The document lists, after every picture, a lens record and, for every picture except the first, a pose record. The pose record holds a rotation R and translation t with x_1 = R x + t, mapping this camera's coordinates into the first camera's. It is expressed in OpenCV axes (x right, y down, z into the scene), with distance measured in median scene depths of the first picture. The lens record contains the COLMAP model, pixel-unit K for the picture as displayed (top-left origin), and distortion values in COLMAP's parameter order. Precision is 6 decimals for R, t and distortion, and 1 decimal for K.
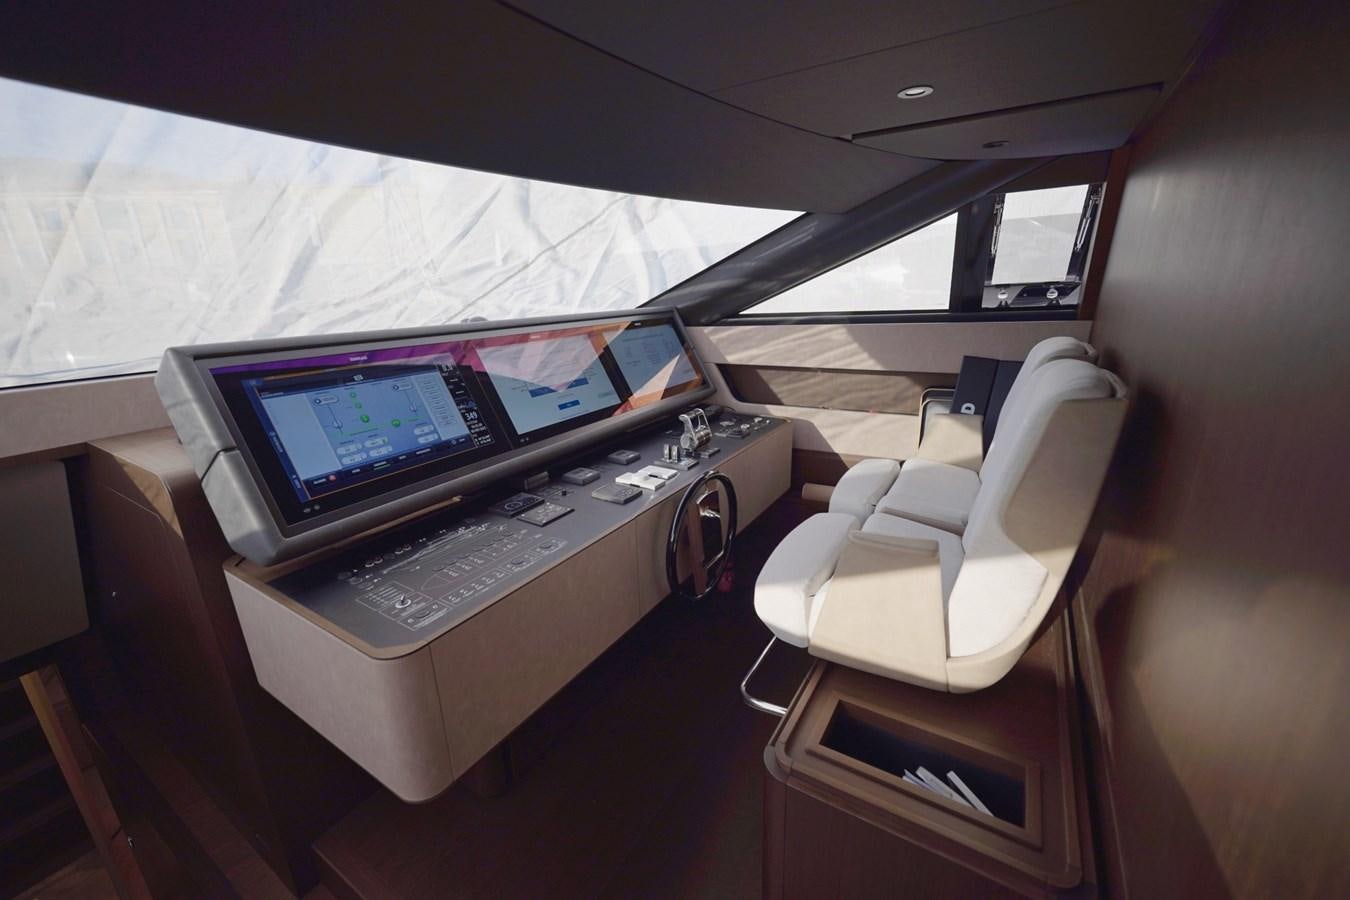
lens RADIAL K [[541.2, 0, 673.5], [0, 541.2, 451.4], [0, 0, 1]] dist [0.002539, -0.000812]
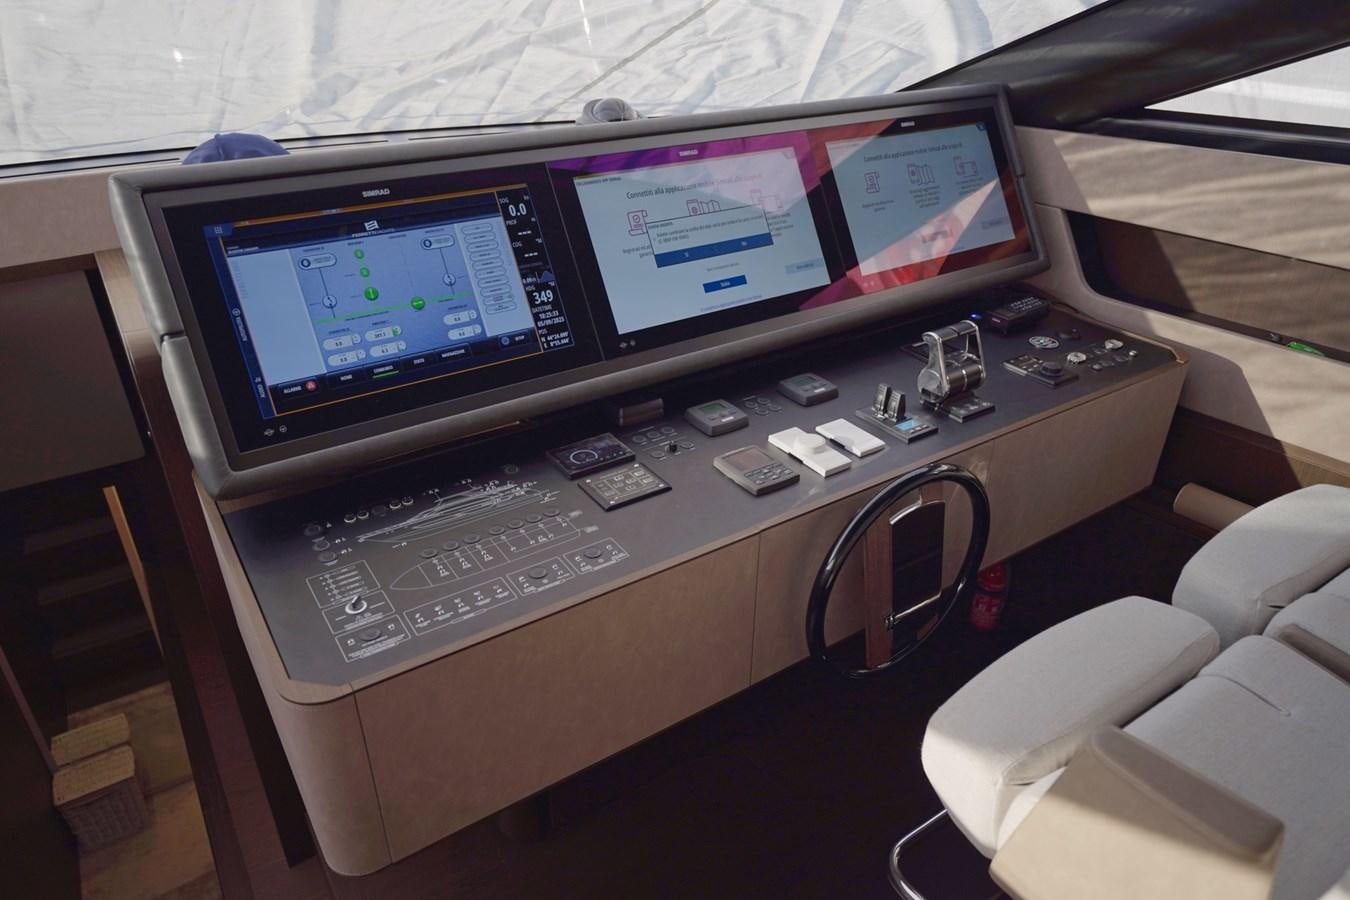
lens RADIAL K [[895.7, 0, 675.0], [0, 895.7, 450.0], [0, 0, 1]] dist [0.001805, 0.000179]
pose [[0.912661, 0.222543, -0.342819, 0.134387], [-0.144714, 0.960380, 0.238176, -0.152139], [0.382241, -0.167763, 0.908707, 0.111361]]
